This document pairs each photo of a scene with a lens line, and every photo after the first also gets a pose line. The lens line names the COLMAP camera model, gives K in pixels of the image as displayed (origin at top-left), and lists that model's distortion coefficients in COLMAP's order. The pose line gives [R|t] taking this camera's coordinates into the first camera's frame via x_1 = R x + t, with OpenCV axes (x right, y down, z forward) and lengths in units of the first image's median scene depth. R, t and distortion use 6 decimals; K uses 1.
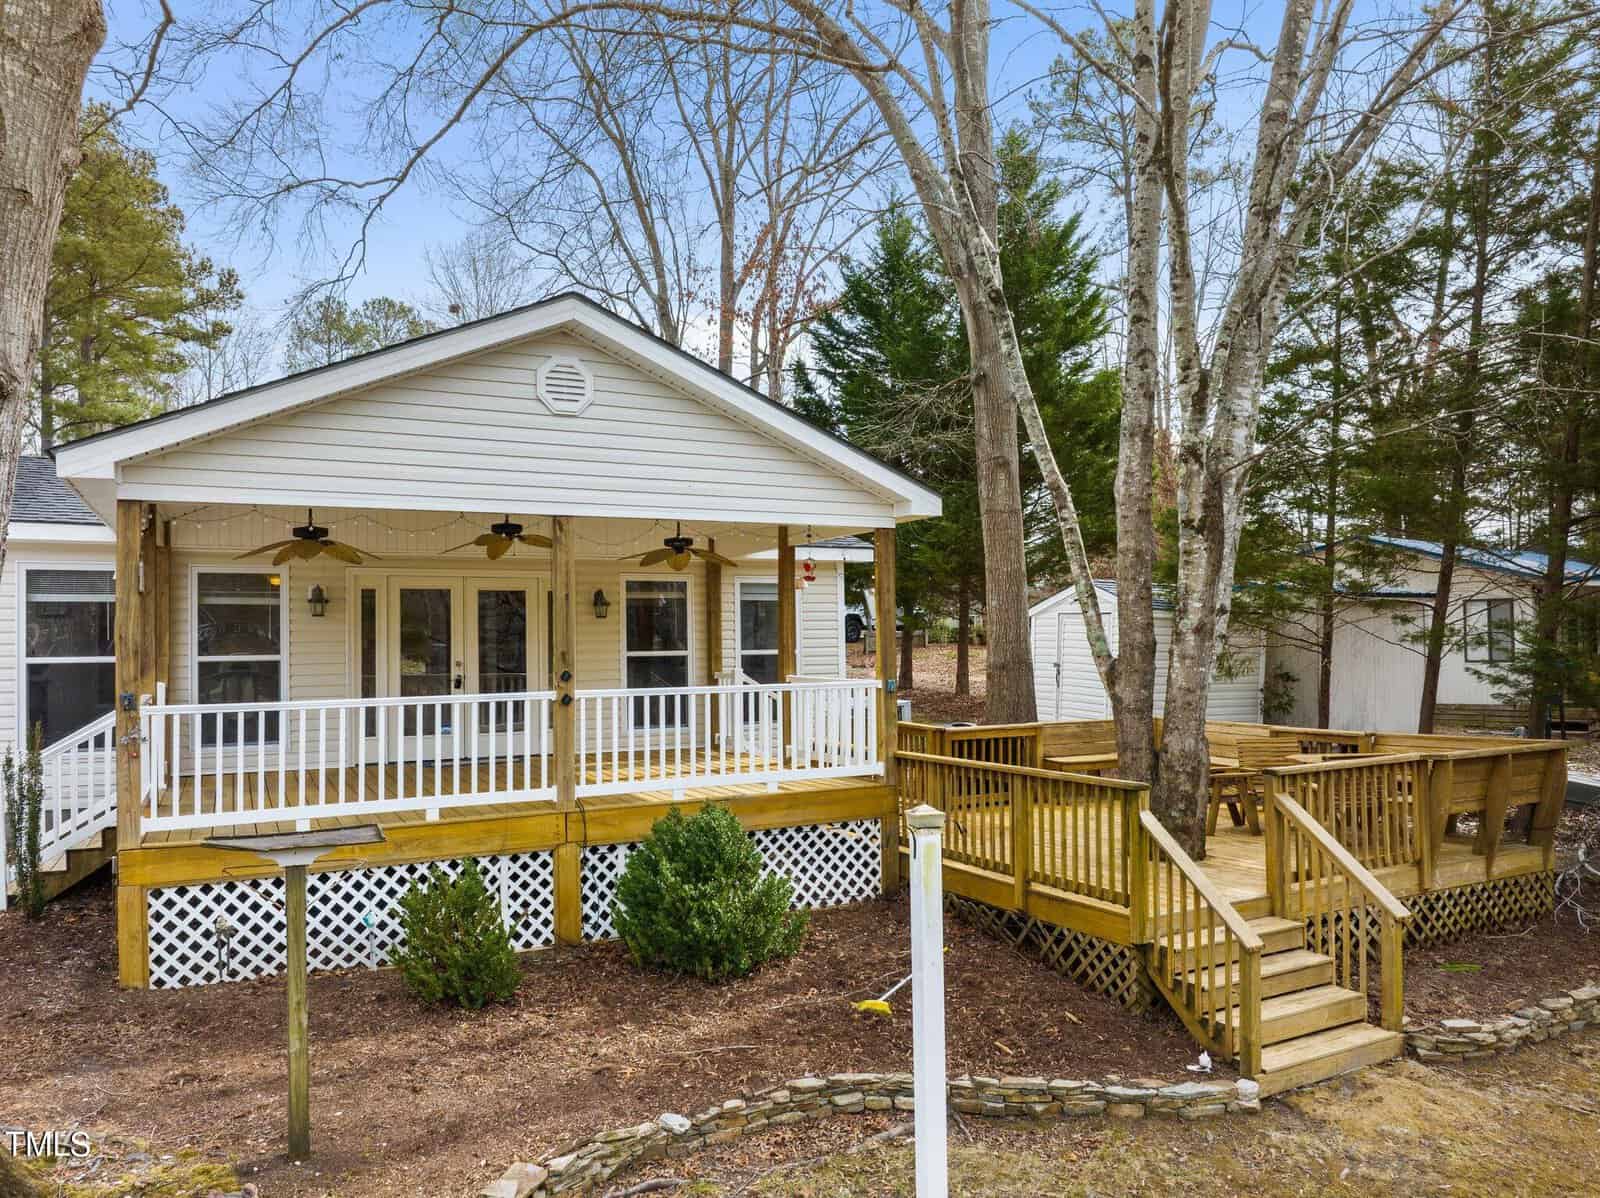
lens RADIAL K [[1127.8, 0, 796.1], [0, 1127.8, 592.4], [0, 0, 1]] dist [-0.054340, 0.027939]
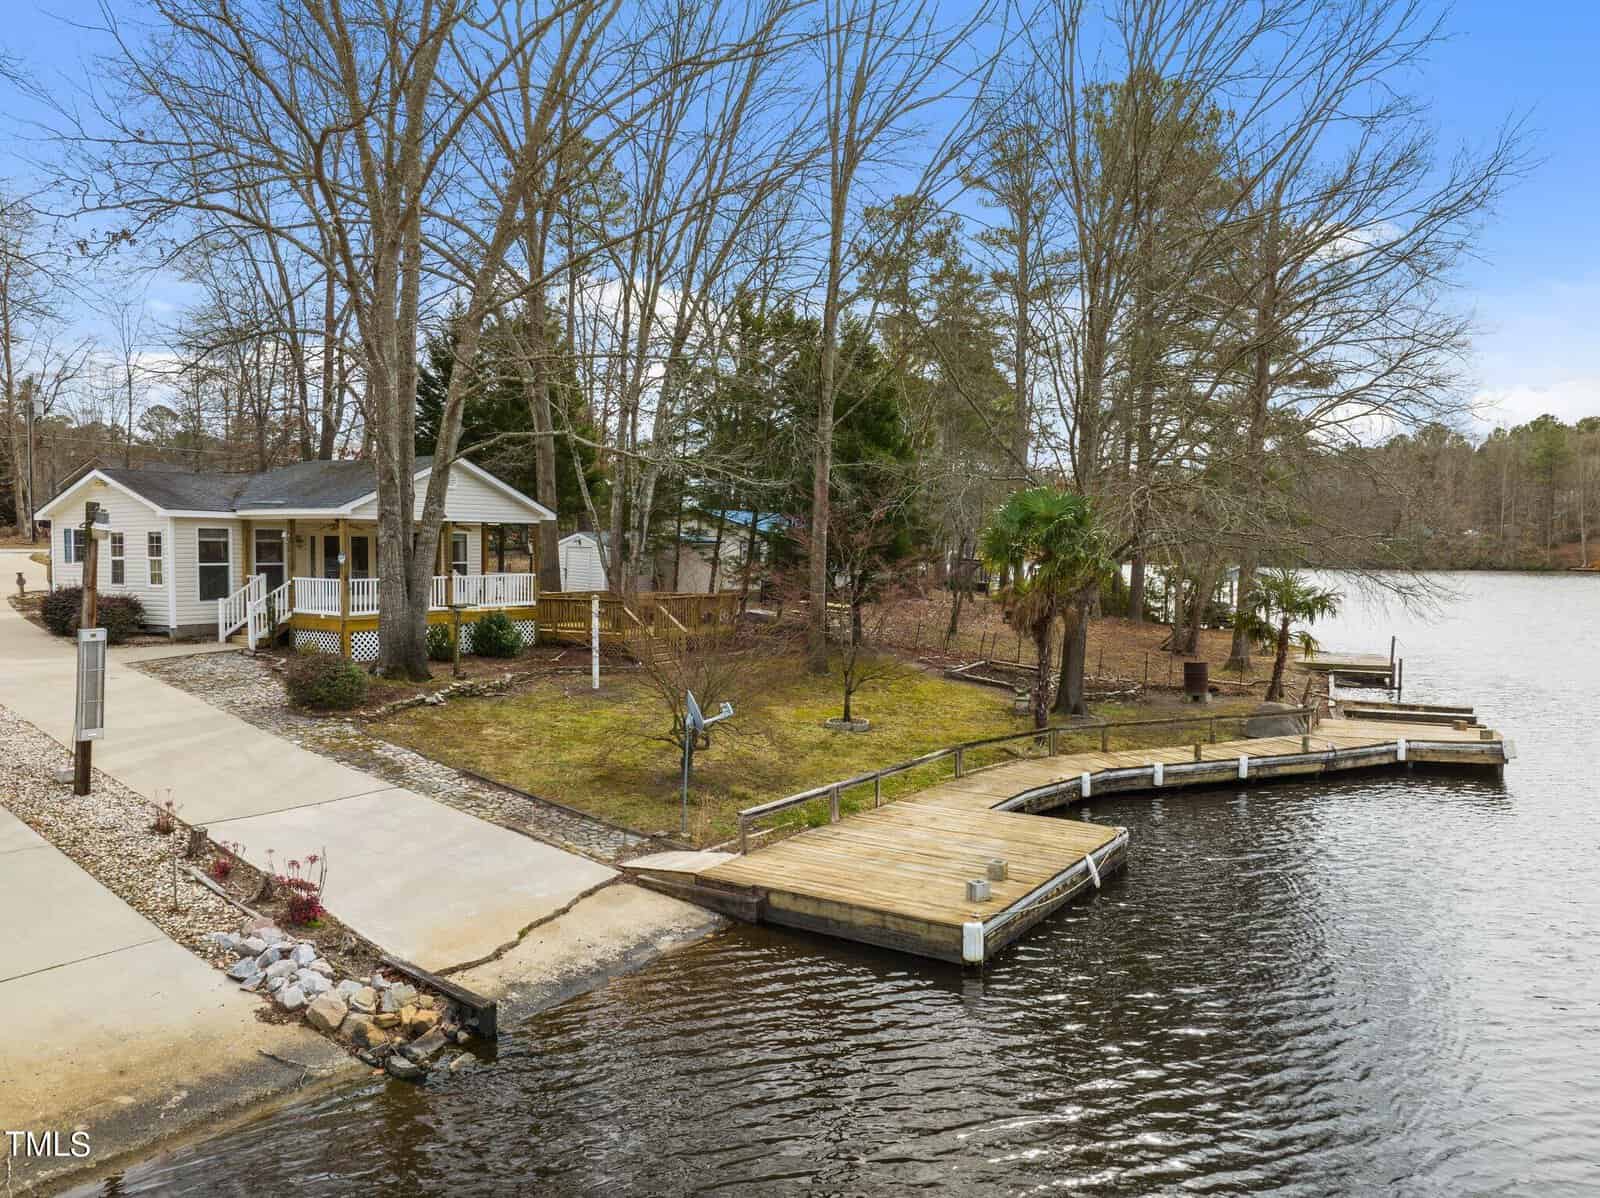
lens RADIAL K [[1088.6, 0, 805.9], [0, 1088.6, 624.5], [0, 0, 1]] dist [-0.001428, -0.000669]
pose [[0.873704, -0.013729, 0.486265, -0.716313], [-0.043246, 0.993452, 0.105753, -0.128504], [-0.484532, -0.113426, 0.867389, -1.916316]]
